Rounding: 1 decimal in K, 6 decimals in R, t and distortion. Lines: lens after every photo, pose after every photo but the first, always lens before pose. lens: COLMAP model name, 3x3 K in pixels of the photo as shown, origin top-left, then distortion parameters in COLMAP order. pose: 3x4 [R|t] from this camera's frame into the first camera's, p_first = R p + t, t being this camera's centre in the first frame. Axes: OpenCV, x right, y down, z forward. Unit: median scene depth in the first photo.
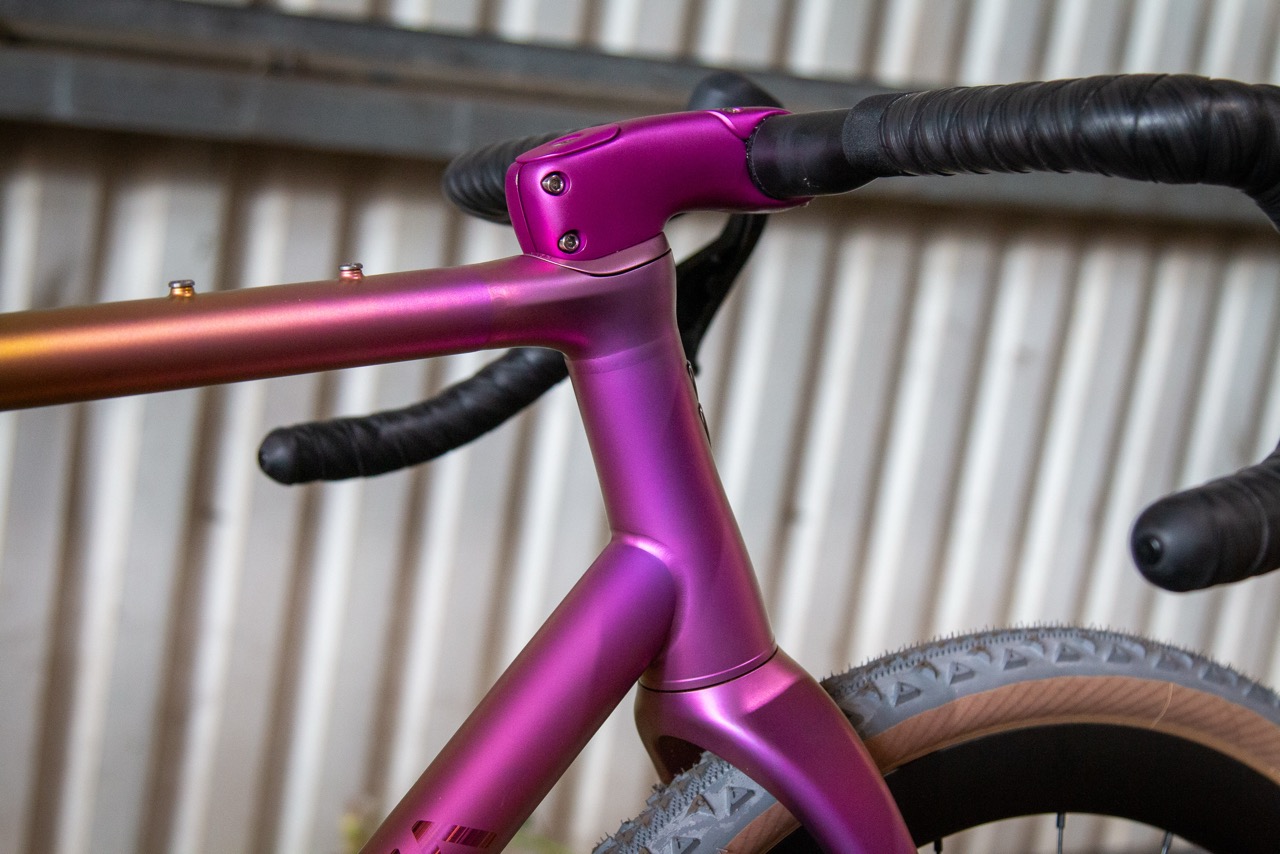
lens RADIAL K [[2435.7, 0, 640.0], [0, 2435.7, 427.0], [0, 0, 1]] dist [0.028846, 0.202285]
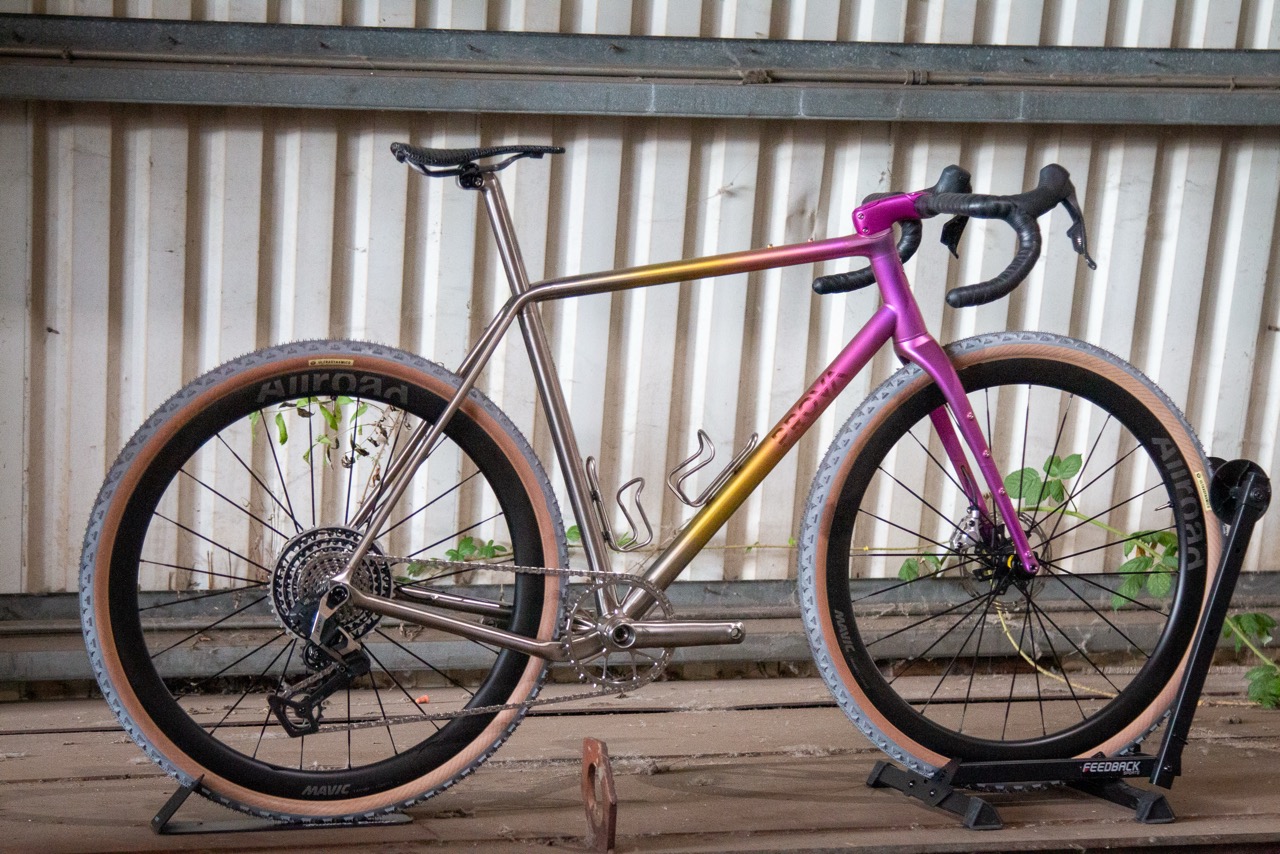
lens RADIAL K [[3178.1, 0, 640.0], [0, 3178.1, 427.0], [0, 0, 1]] dist [0.049119, 0.219083]
pose [[0.945568, 0.000100, -0.325424, 1.196023], [0.015453, 0.998858, 0.045206, 0.005122], [0.325057, -0.047774, 0.944487, -3.696495]]
